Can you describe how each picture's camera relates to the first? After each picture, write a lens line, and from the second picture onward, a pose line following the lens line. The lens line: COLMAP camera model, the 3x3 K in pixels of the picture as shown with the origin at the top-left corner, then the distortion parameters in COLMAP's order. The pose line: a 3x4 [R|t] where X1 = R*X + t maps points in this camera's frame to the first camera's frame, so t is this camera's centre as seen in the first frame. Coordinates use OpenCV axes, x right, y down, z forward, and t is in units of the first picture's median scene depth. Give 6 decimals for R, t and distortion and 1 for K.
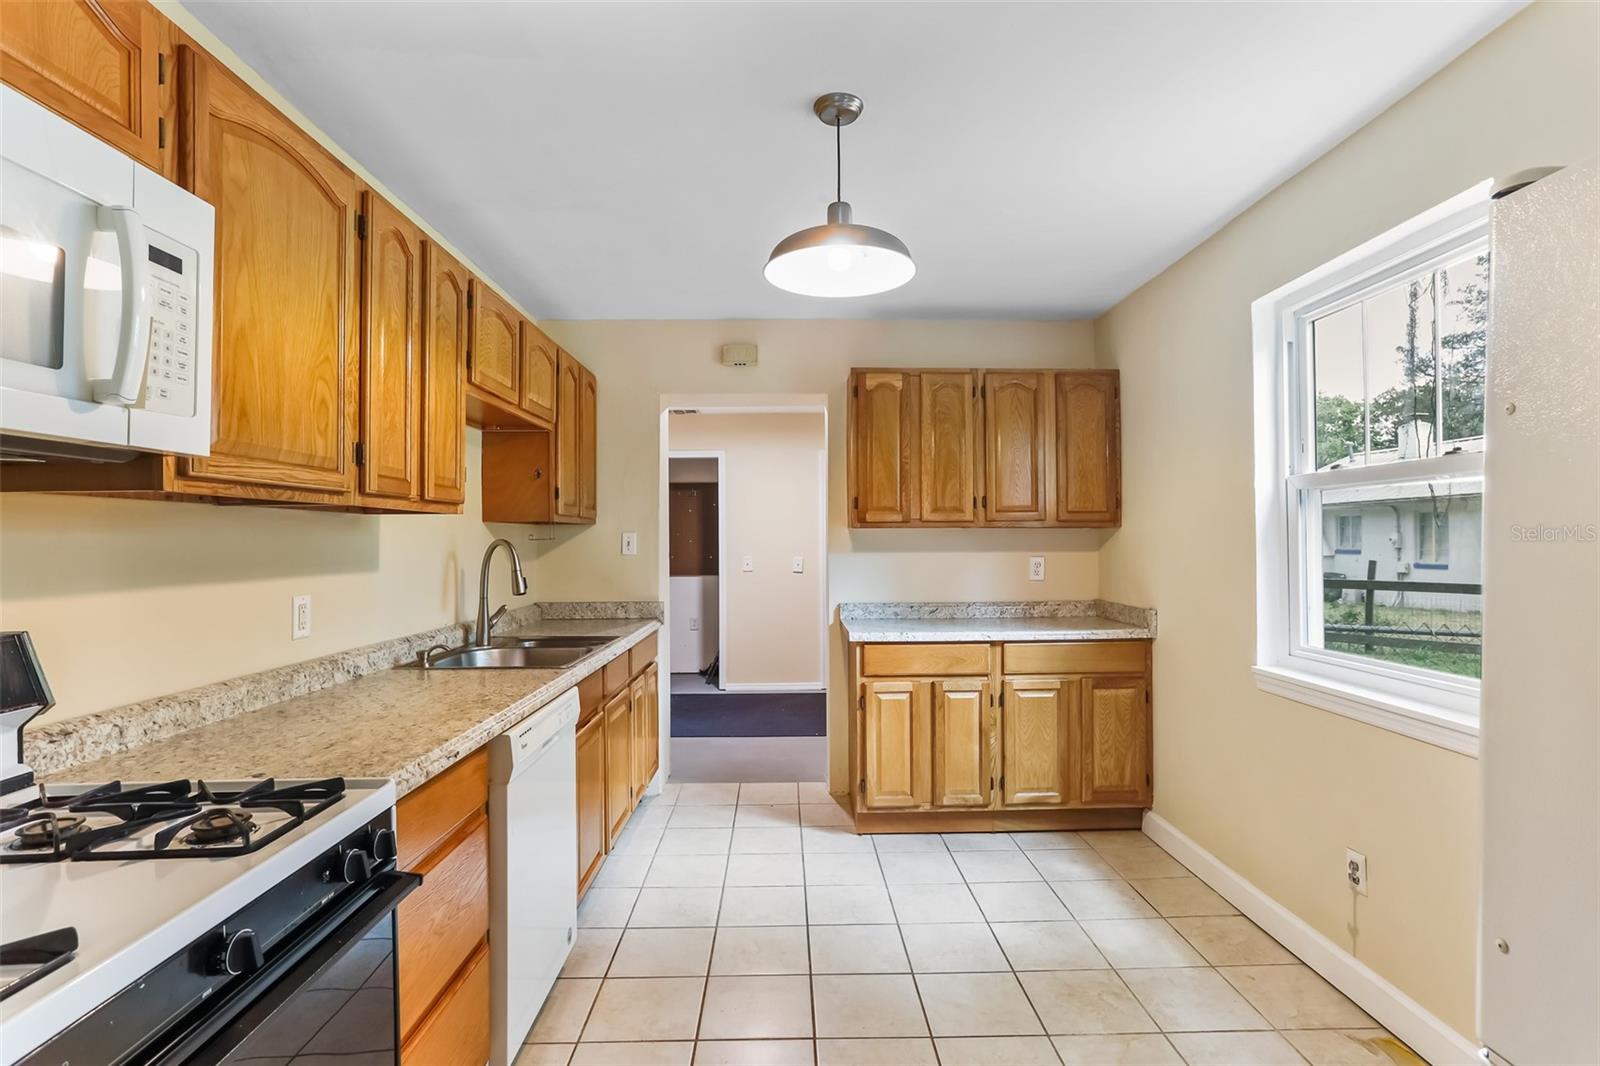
lens RADIAL K [[794.8, 0, 797.4], [0, 794.8, 533.0], [0, 0, 1]] dist [-0.033743, 0.012181]
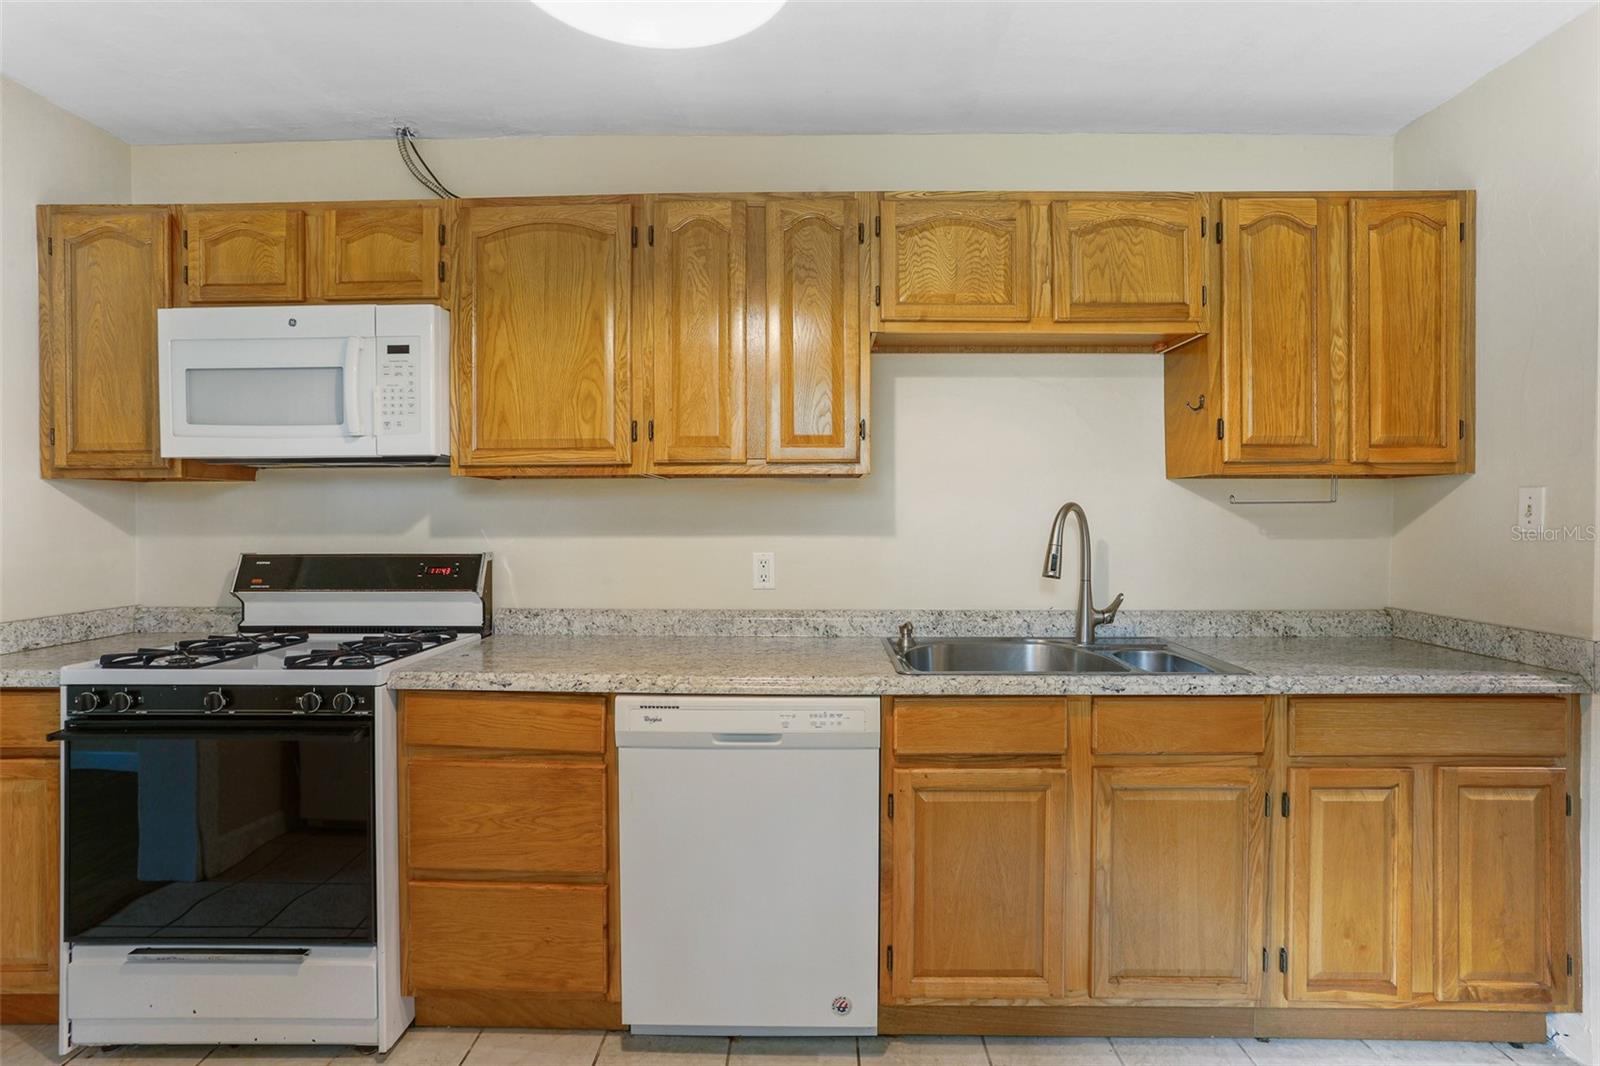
lens RADIAL K [[794.8, 0, 812.6], [0, 794.8, 511.4], [0, 0, 1]] dist [-0.033743, 0.012181]
pose [[-0.053555, 0.003733, -0.998558, 0.674650], [0.012408, 0.999918, 0.003073, 0.021987], [0.998488, -0.012225, -0.053597, 1.440724]]
